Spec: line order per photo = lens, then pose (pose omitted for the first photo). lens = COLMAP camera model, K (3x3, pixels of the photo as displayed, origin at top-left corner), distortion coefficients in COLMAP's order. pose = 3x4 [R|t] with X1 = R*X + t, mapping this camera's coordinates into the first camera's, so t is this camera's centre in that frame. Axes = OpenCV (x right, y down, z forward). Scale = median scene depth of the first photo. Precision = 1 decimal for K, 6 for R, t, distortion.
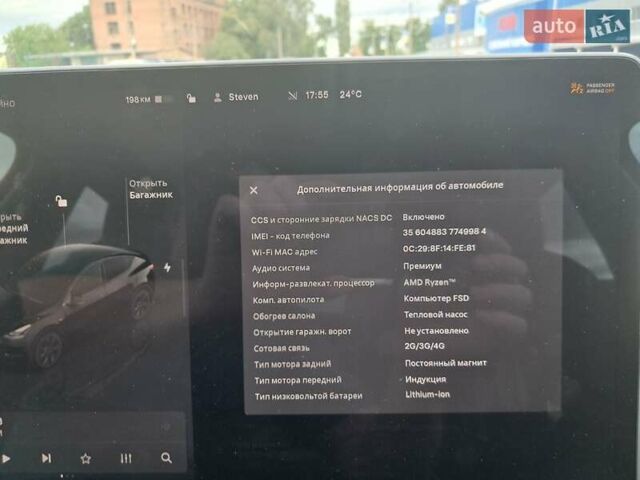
lens RADIAL K [[527.4, 0, 307.8], [0, 527.4, 237.8], [0, 0, 1]] dist [-0.026516, 0.030674]
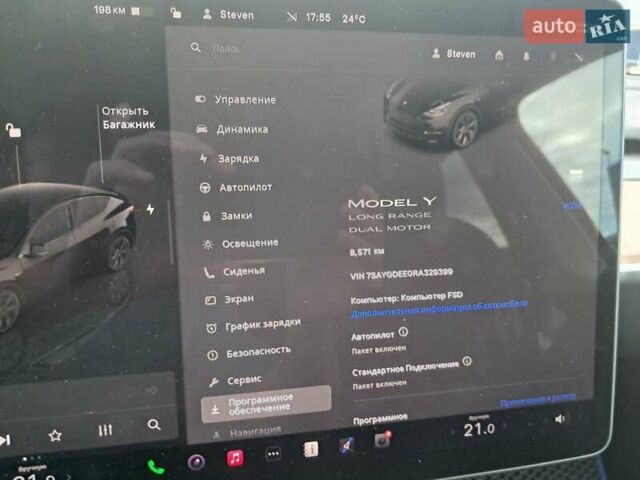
lens RADIAL K [[527.4, 0, 318.4], [0, 527.4, 237.4], [0, 0, 1]] dist [-0.026516, 0.030674]
pose [[0.975917, -0.025354, 0.216666, -0.185112], [0.015916, 0.998851, 0.045193, 0.068089], [-0.217563, -0.040656, 0.975199, 0.087698]]
